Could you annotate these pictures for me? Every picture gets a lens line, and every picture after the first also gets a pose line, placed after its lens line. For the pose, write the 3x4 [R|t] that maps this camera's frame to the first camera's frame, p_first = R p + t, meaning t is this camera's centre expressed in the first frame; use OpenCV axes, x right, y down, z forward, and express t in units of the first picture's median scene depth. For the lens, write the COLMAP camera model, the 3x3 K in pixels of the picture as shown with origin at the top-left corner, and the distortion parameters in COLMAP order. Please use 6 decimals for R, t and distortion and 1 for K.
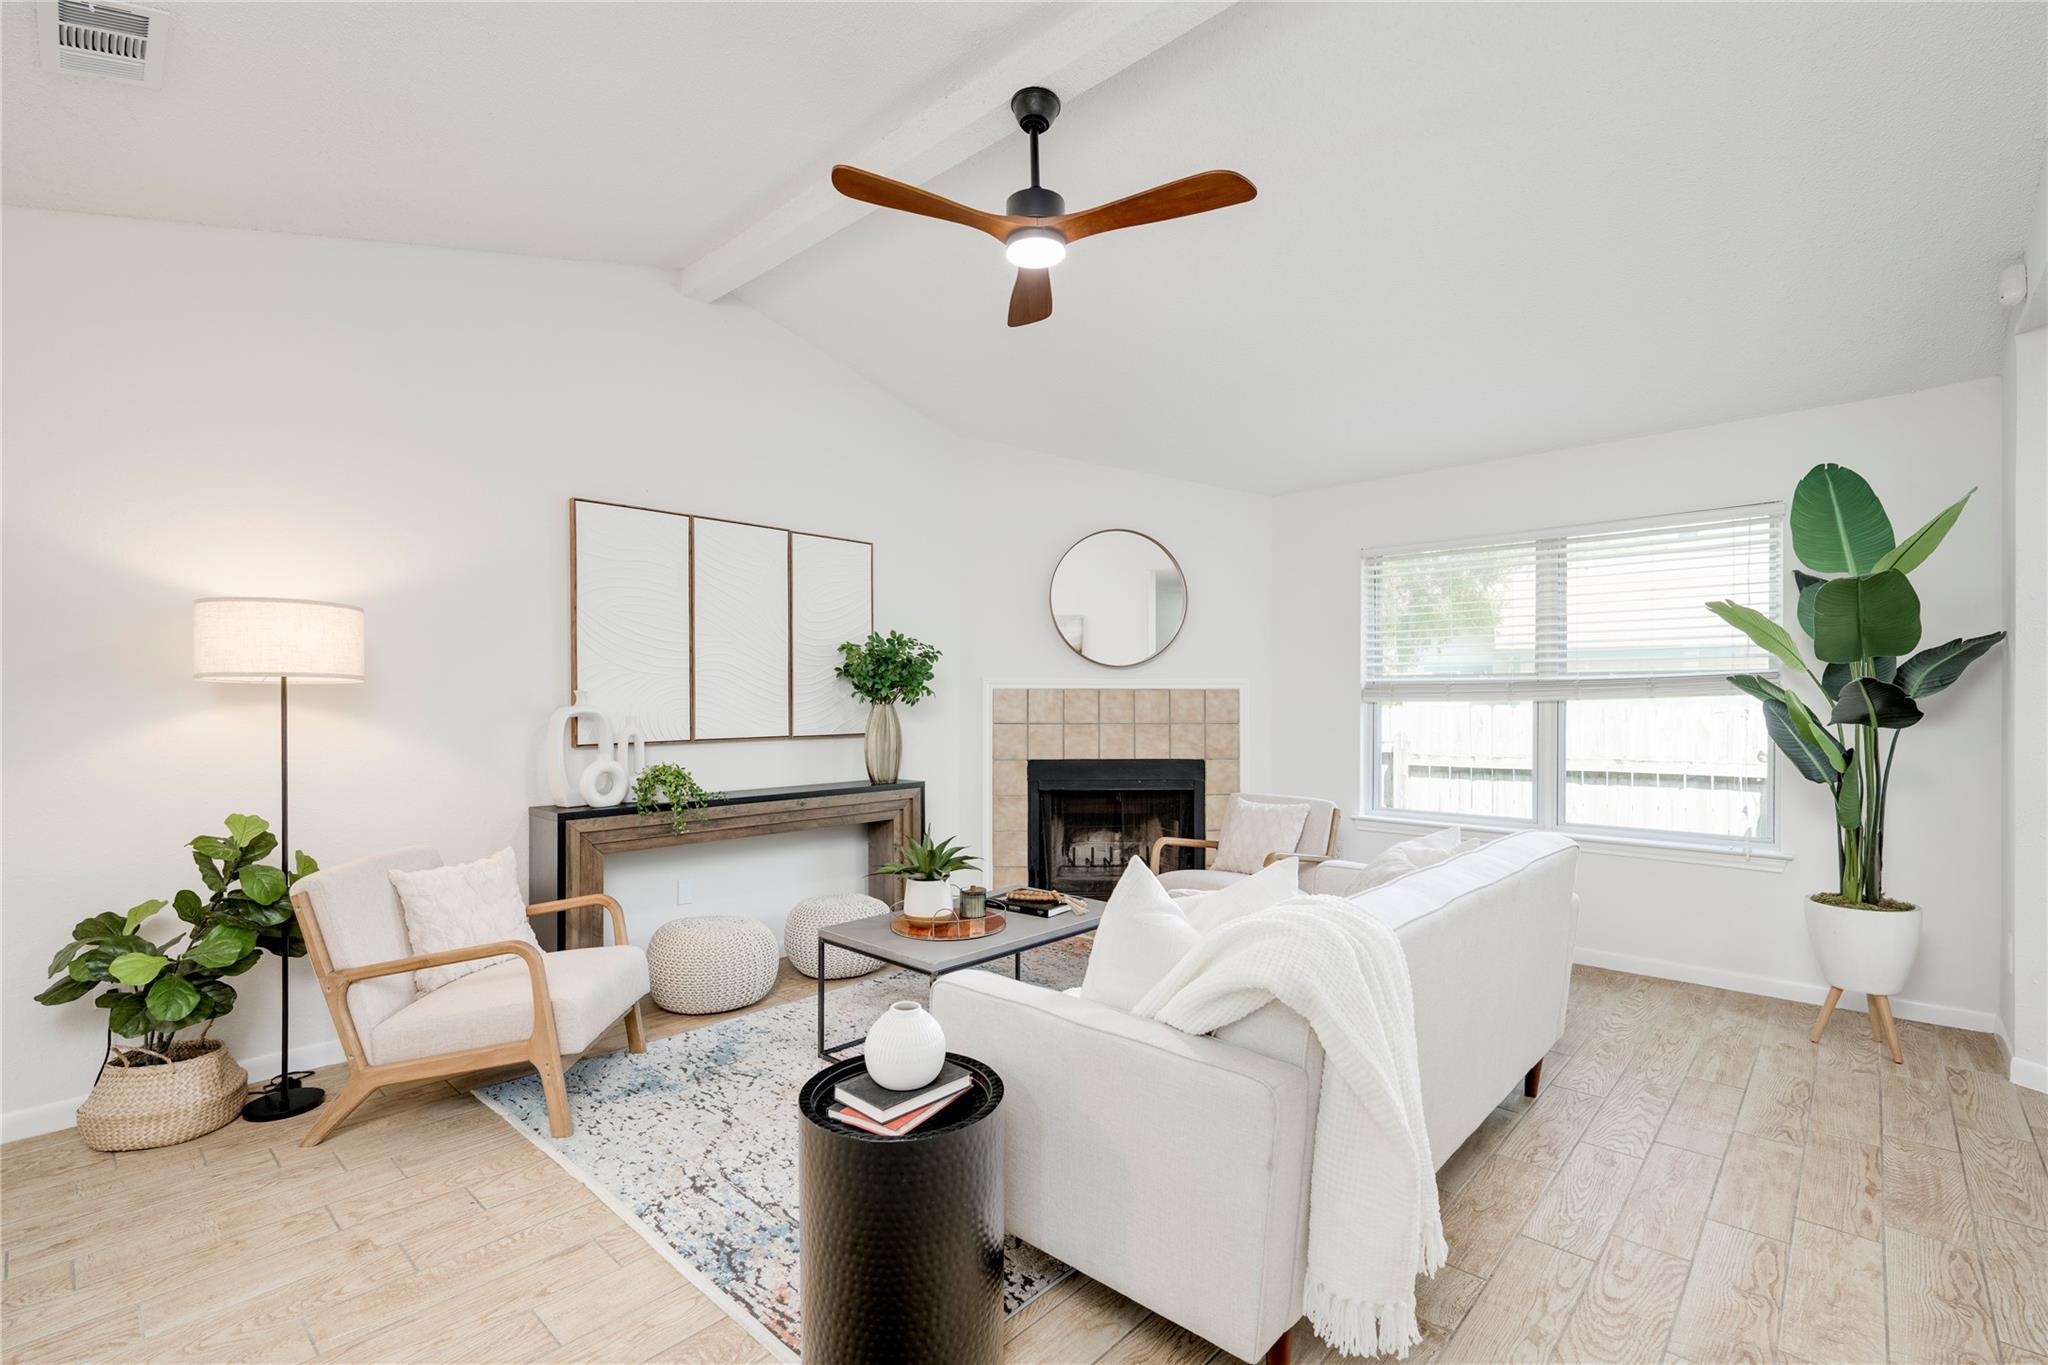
lens RADIAL K [[910.7, 0, 1011.3], [0, 910.7, 703.2], [0, 0, 1]] dist [0.000519, -0.000017]
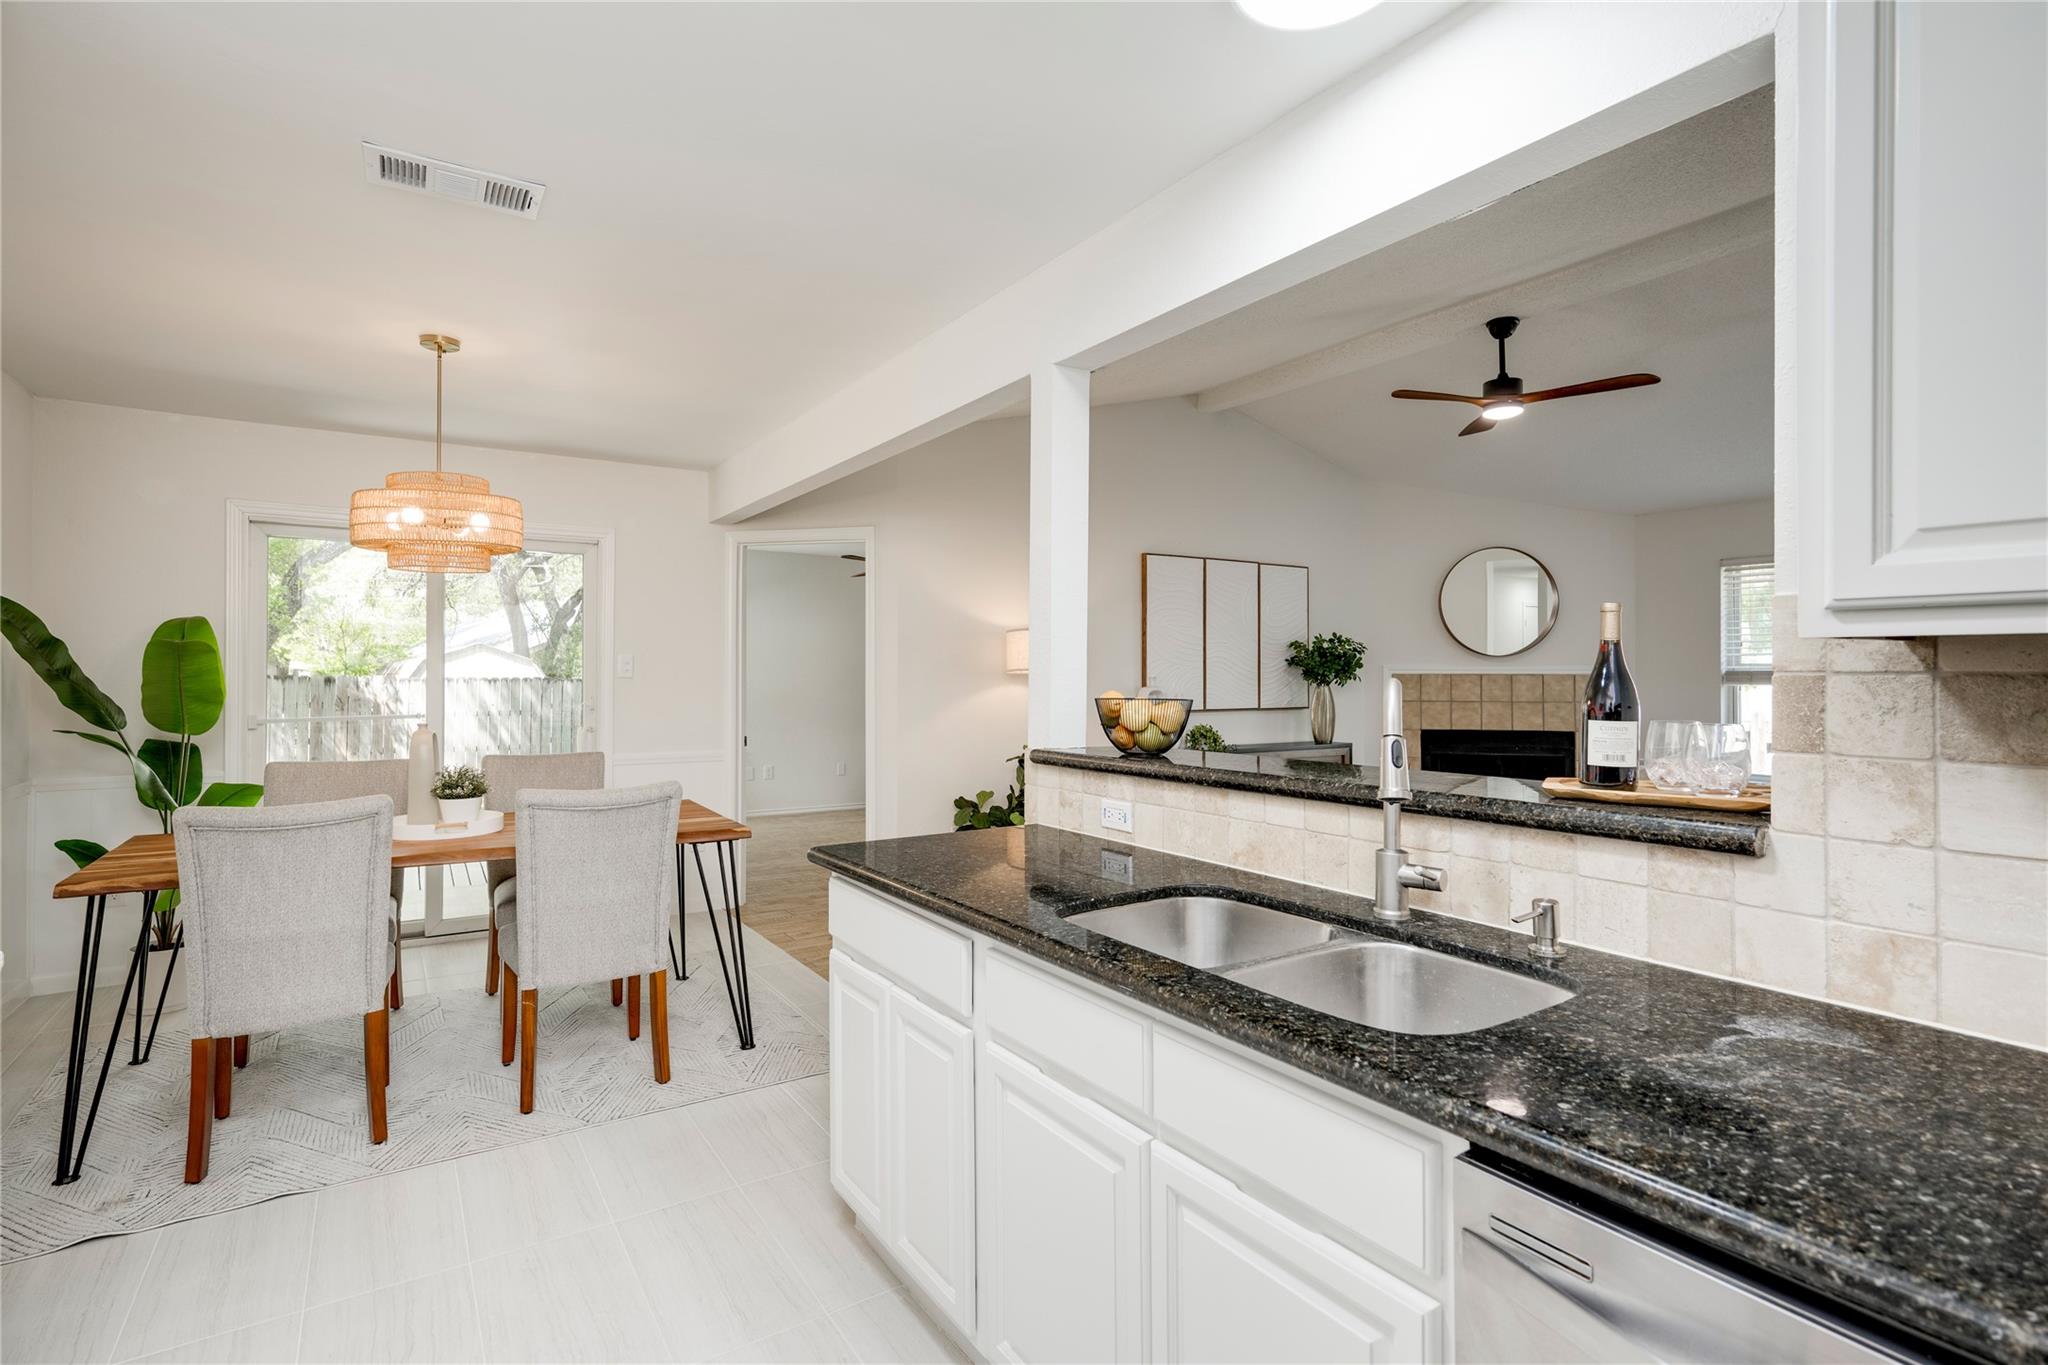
lens RADIAL K [[995.3, 0, 996.1], [0, 995.3, 681.0], [0, 0, 1]] dist [-0.000083, -0.000465]
pose [[0.968988, 0.002172, -0.247096, -0.246821], [-0.002608, 0.999996, -0.001434, -0.002813], [0.247092, 0.002034, 0.968990, -0.575441]]
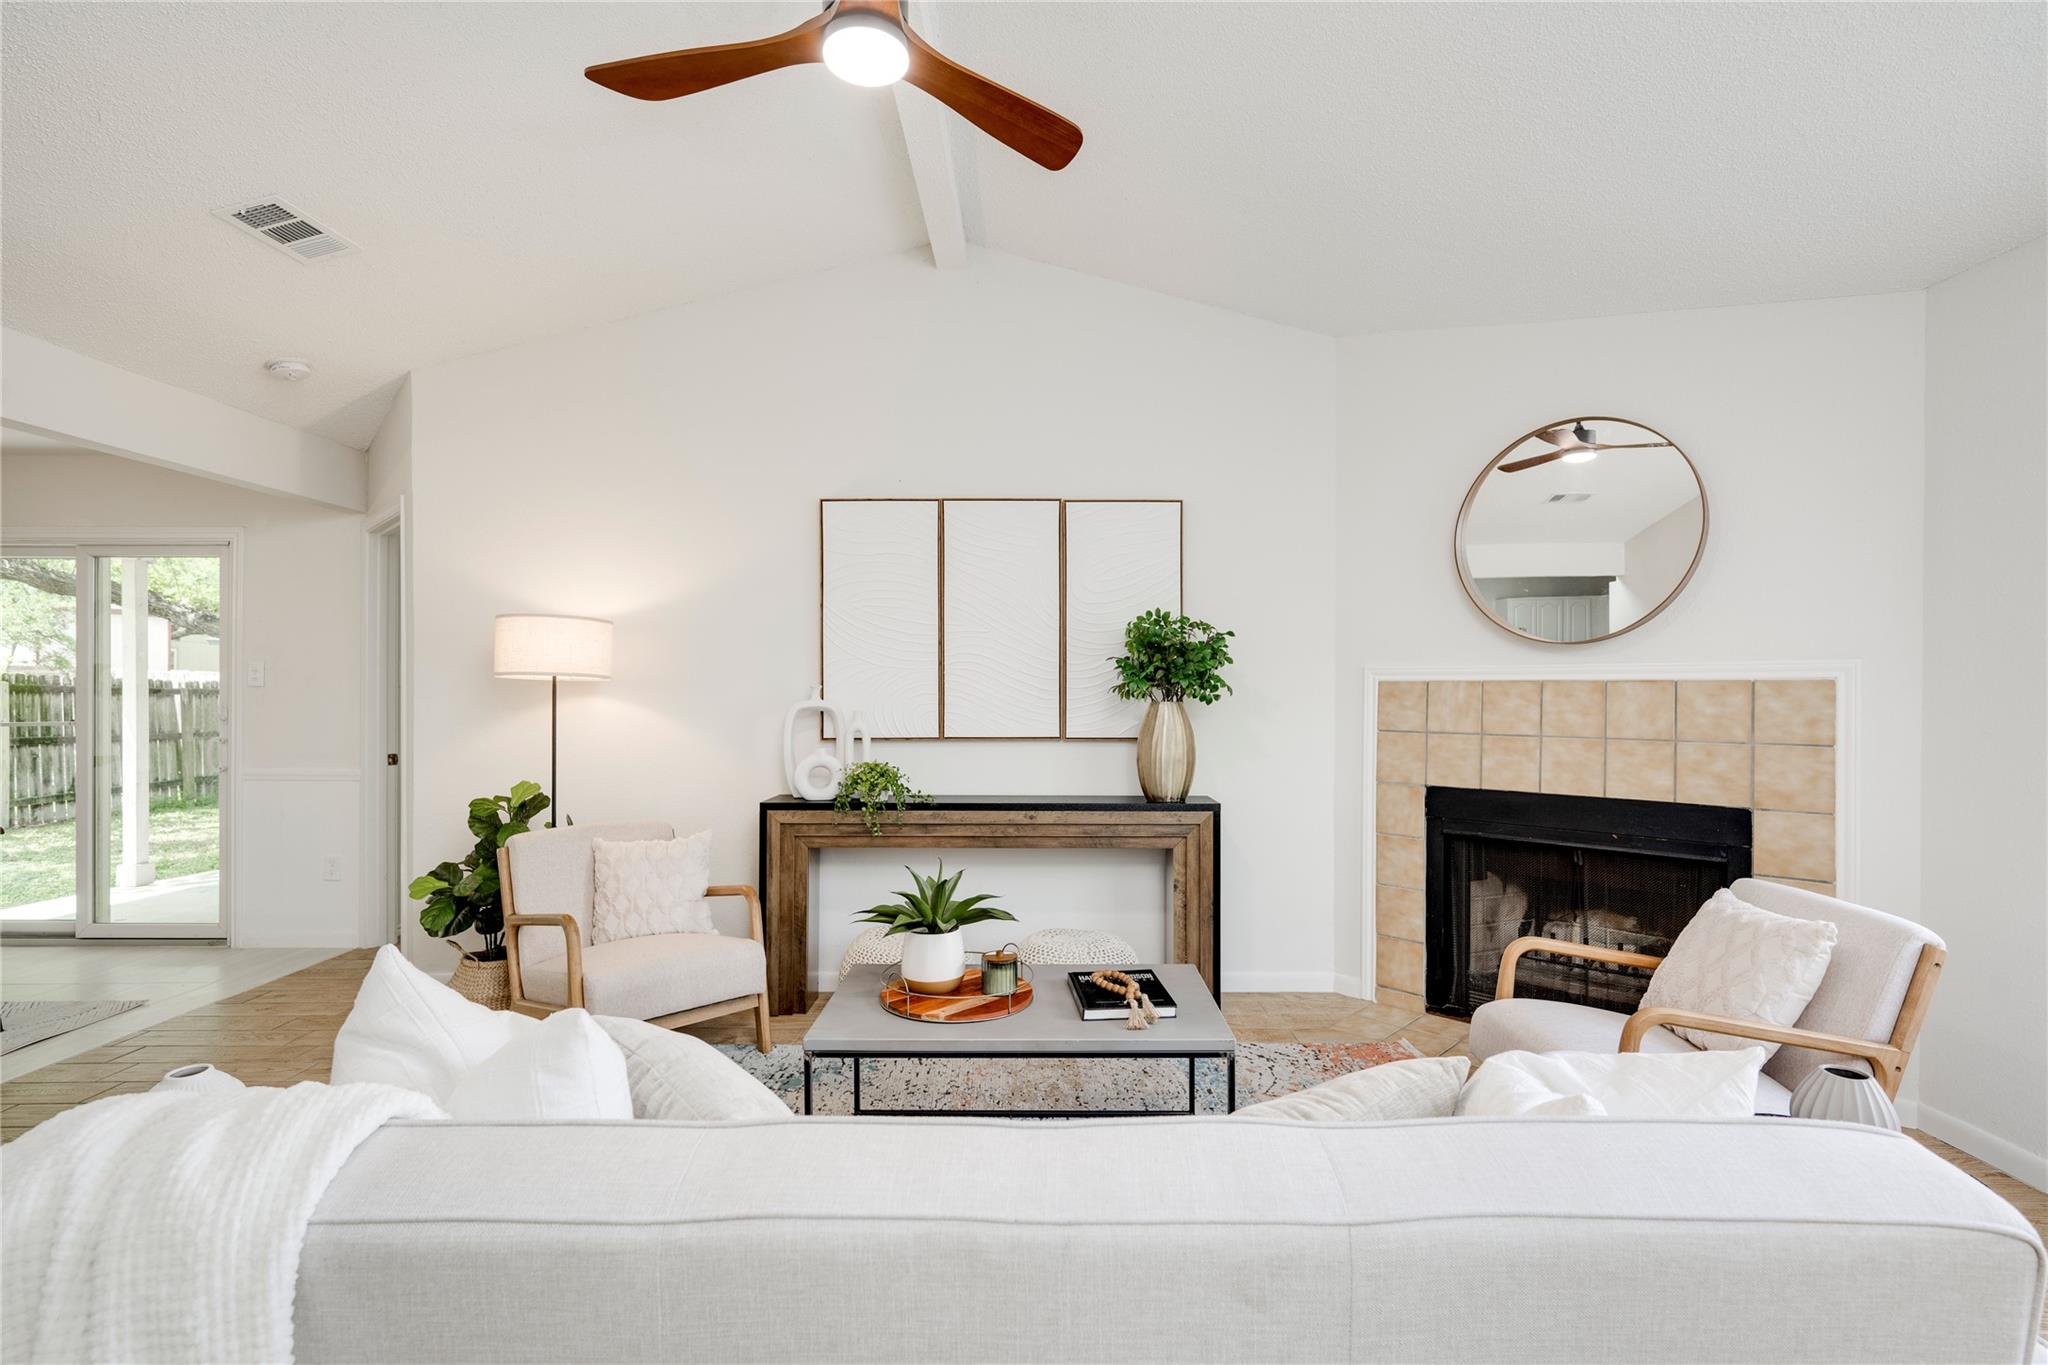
lens RADIAL K [[940.9, 0, 1052.0], [0, 940.9, 689.8], [0, 0, 1]] dist [-0.002941, -0.000575]
pose [[0.693874, 0.001570, -0.720094, 0.378813], [-0.007269, 0.999962, -0.004824, -0.004446], [0.720059, 0.008581, 0.693859, 0.359749]]
